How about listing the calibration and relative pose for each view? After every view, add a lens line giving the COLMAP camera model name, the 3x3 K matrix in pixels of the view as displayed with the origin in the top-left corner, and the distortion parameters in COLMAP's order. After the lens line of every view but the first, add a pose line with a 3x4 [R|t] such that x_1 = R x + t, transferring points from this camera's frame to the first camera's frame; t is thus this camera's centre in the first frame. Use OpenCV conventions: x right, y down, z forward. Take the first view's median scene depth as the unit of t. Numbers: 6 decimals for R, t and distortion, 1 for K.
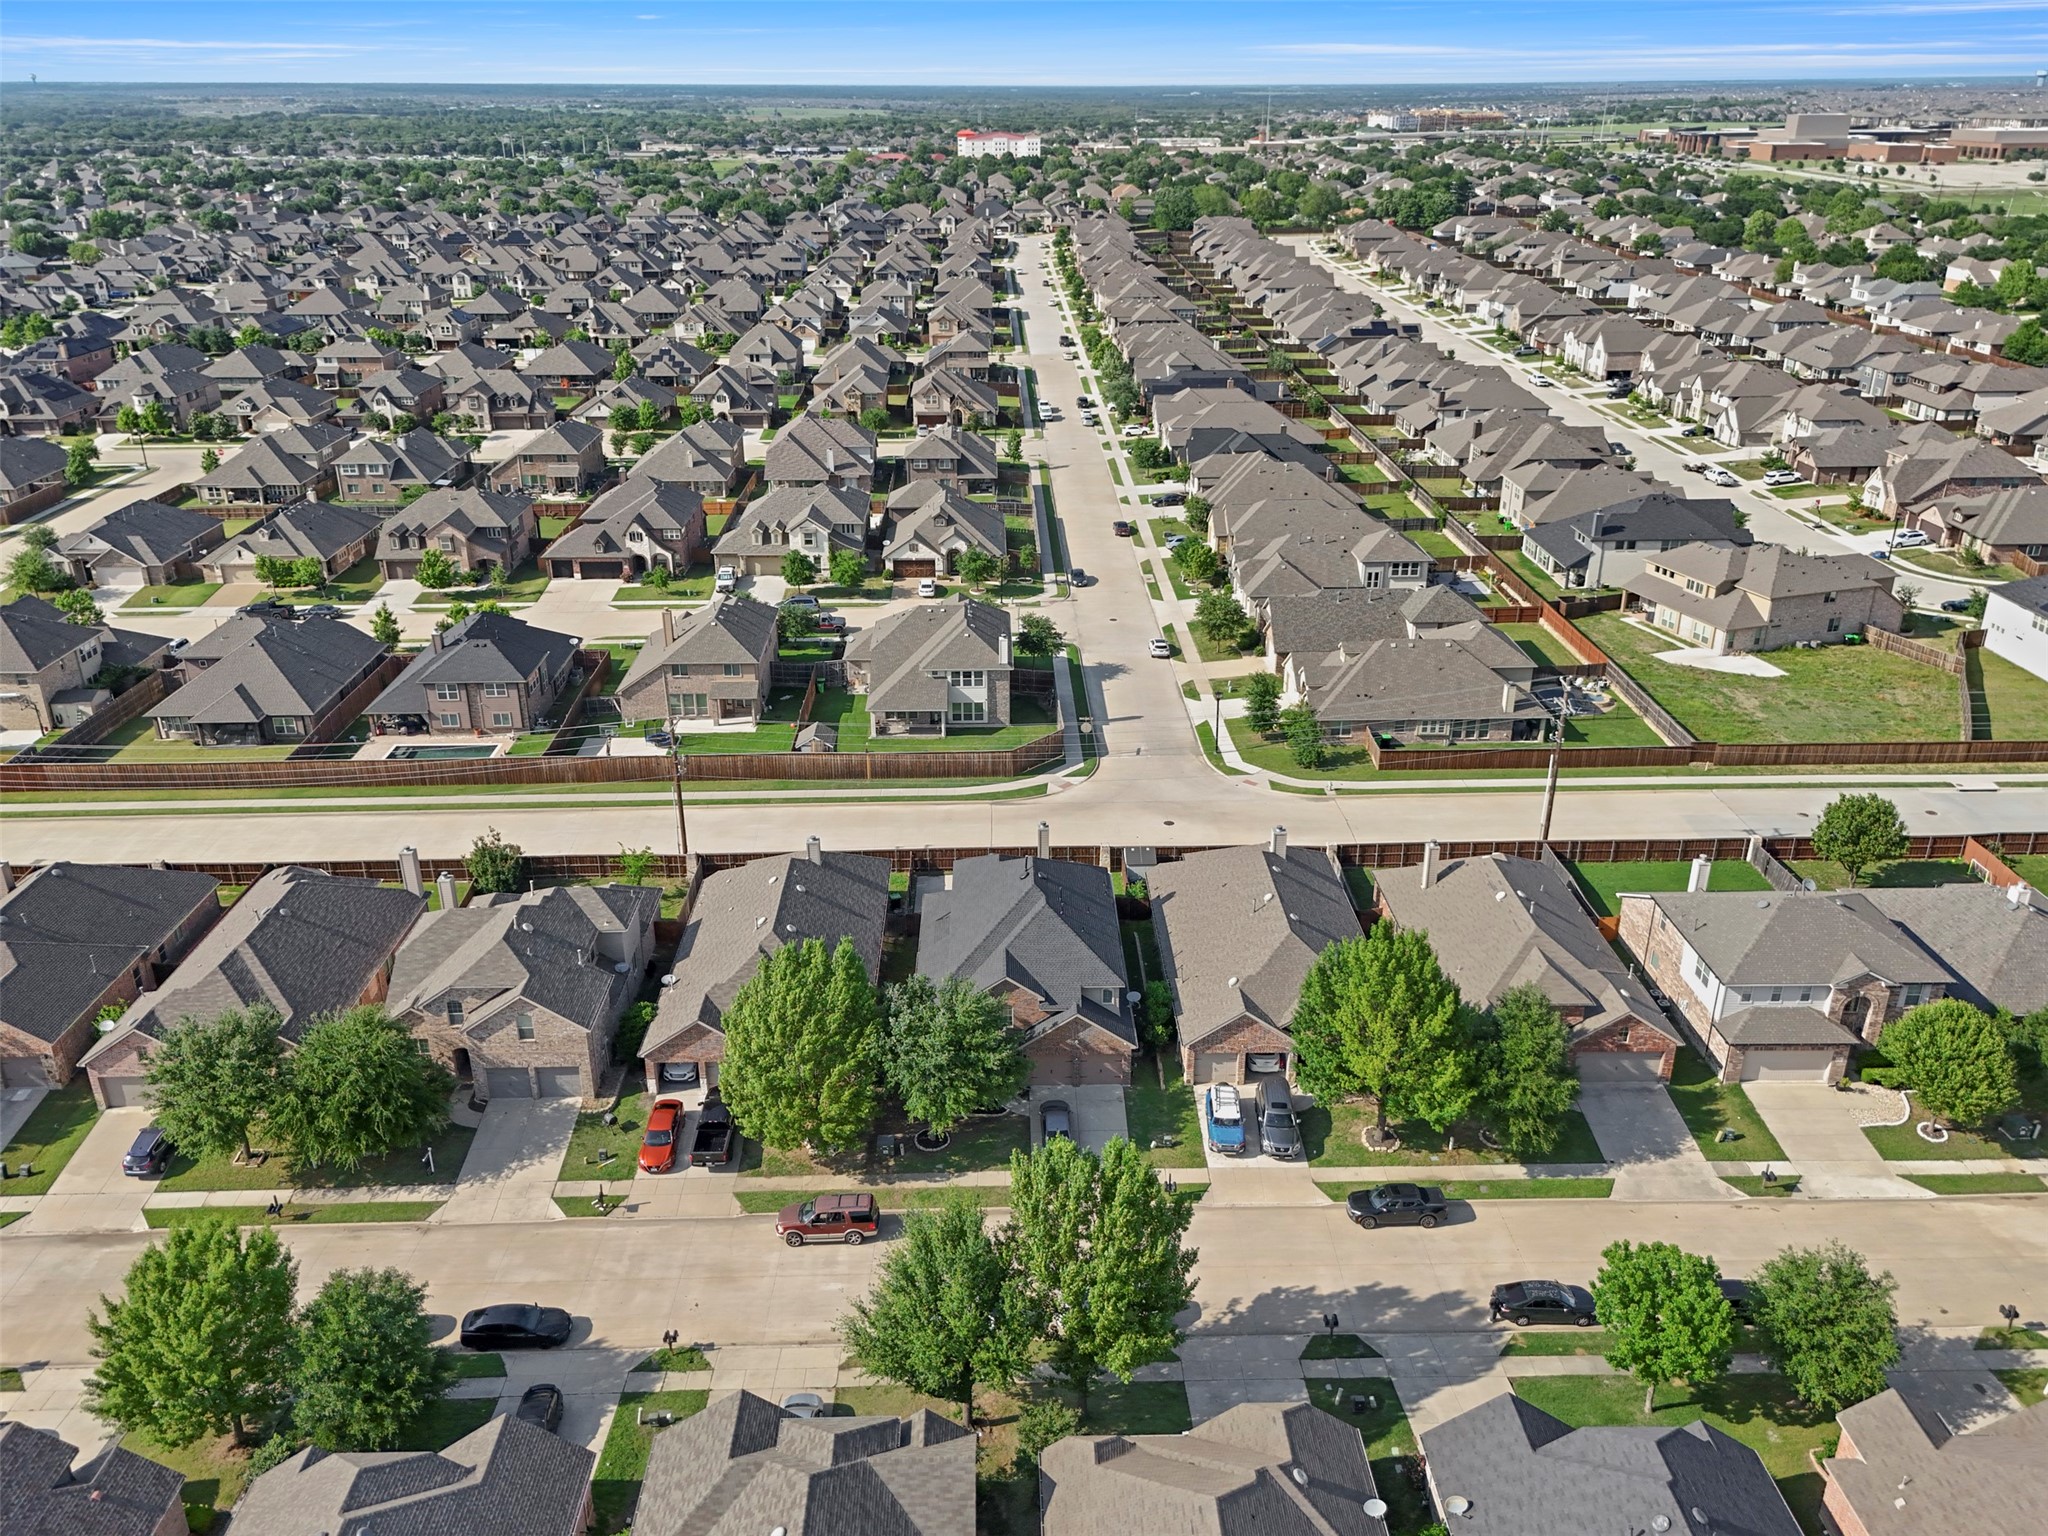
lens RADIAL K [[1528.2, 0, 1024.0], [0, 1528.2, 768.0], [0, 0, 1]] dist [0.089694, -0.145089]
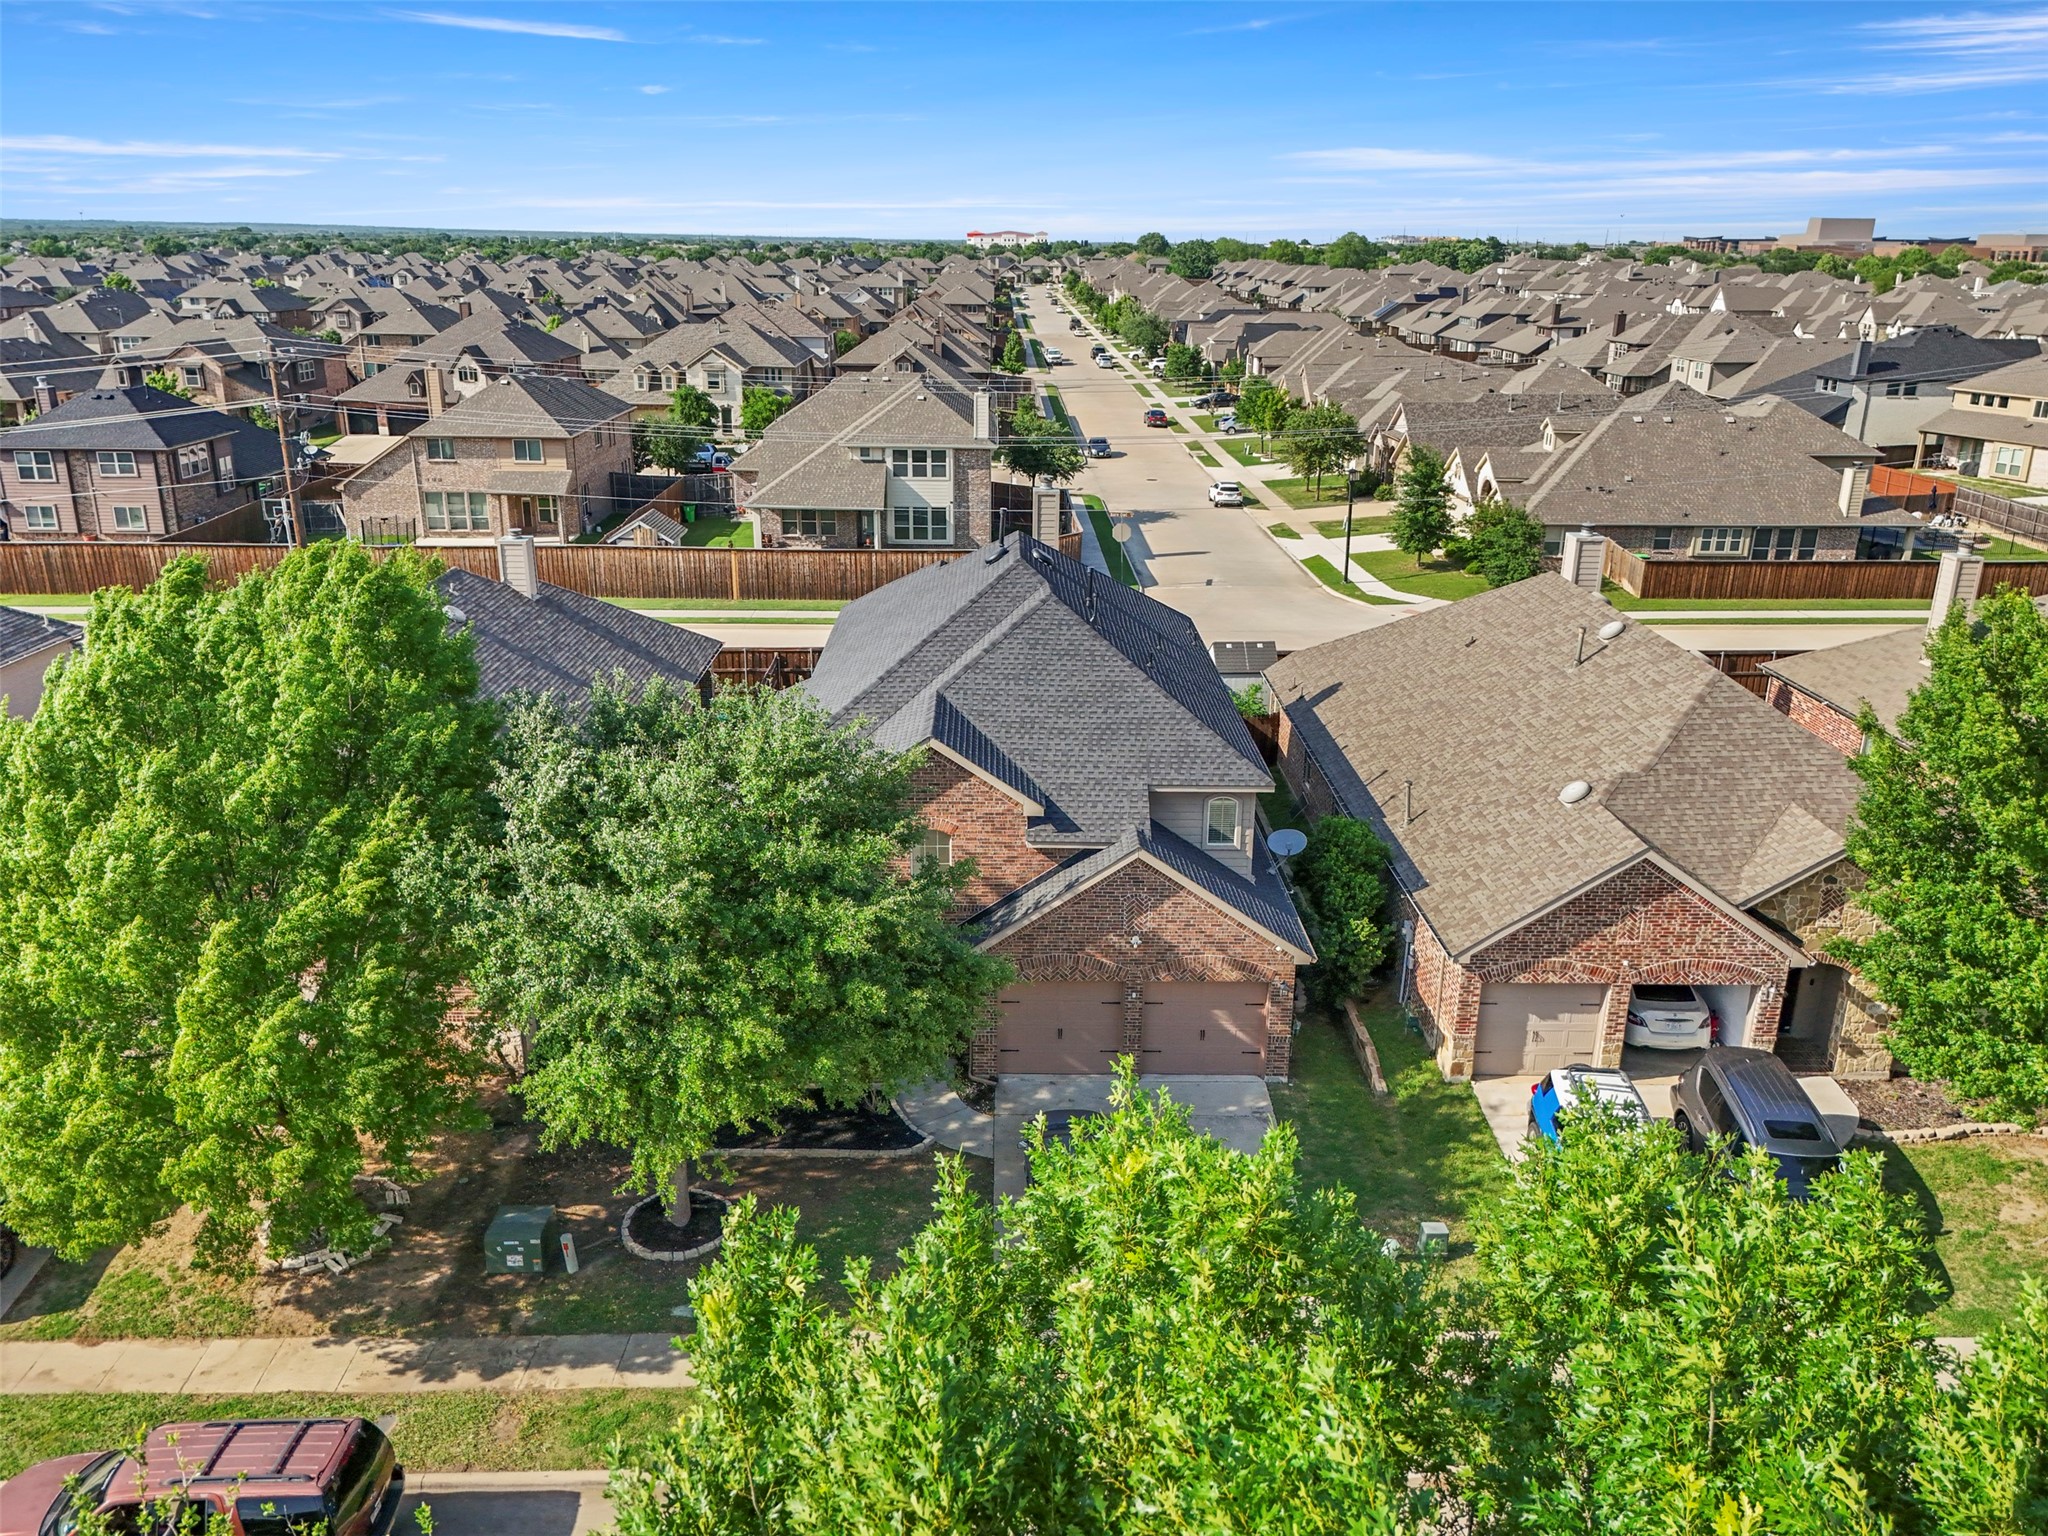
lens RADIAL K [[1550.7, 0, 1024.0], [0, 1550.7, 768.0], [0, 0, 1]] dist [0.071239, -0.069973]
pose [[0.999872, 0.015950, -0.000878, 0.005779], [-0.015971, 0.997137, -0.073908, 0.102578], [-0.000303, 0.073913, 0.997265, 0.402961]]
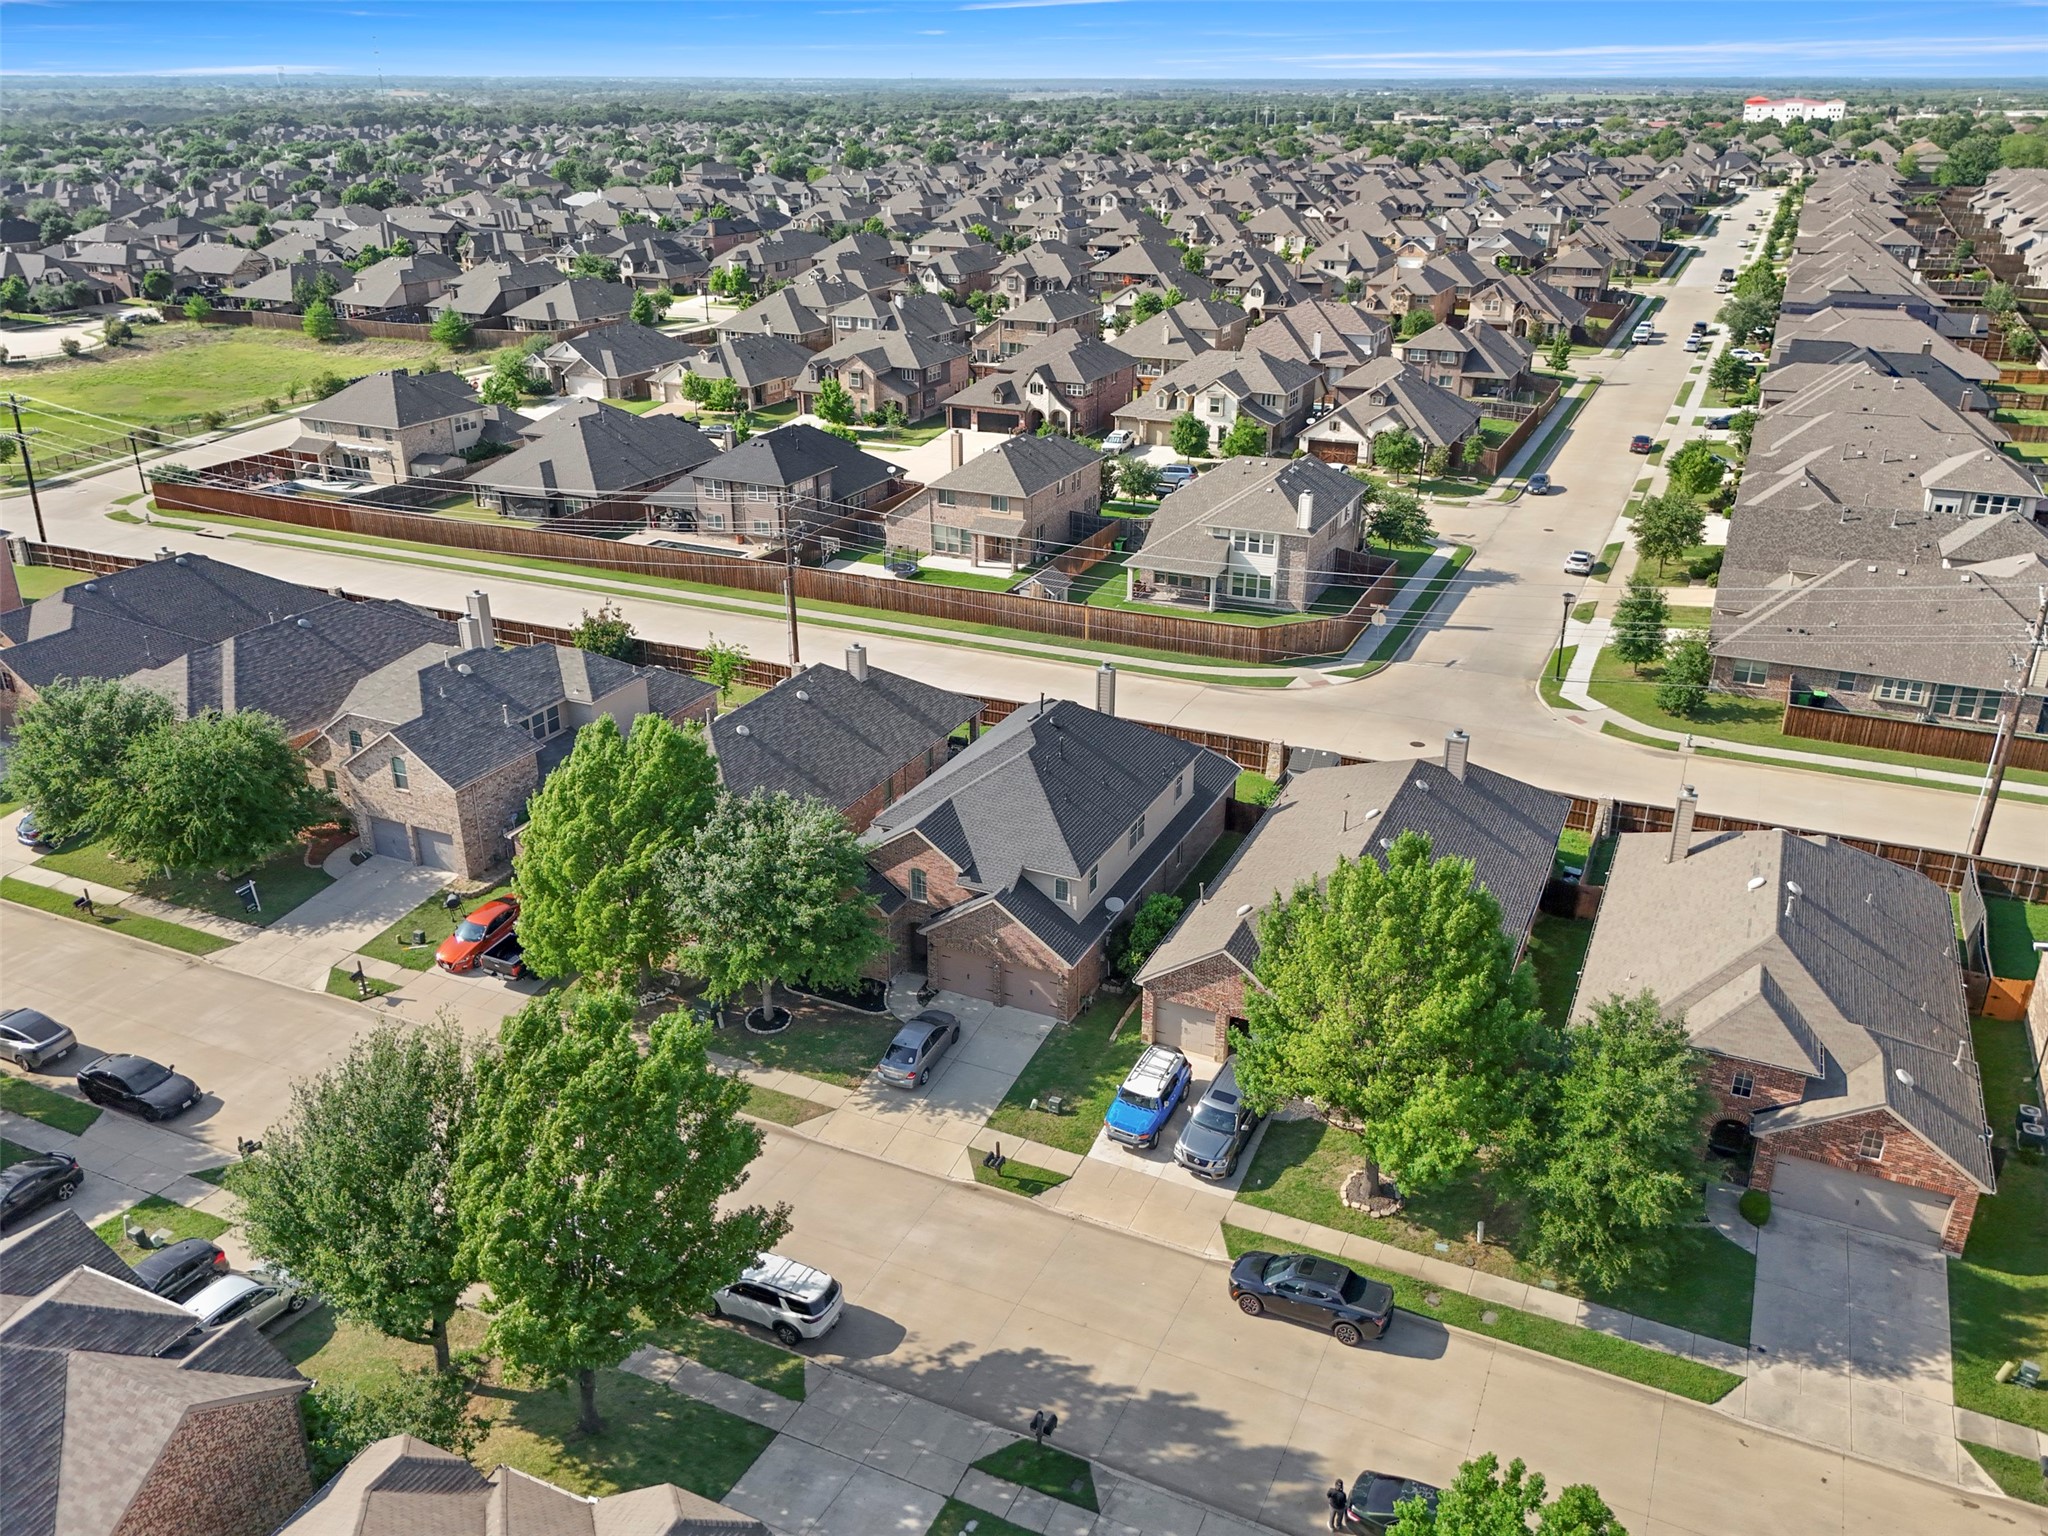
lens RADIAL K [[1550.7, 0, 1024.0], [0, 1550.7, 768.0], [0, 0, 1]] dist [0.071239, -0.069973]
pose [[0.900431, 0.178453, -0.396710, 0.193462], [-0.176069, 0.983449, 0.042756, 0.042289], [0.397774, 0.031349, 0.916947, 0.217462]]
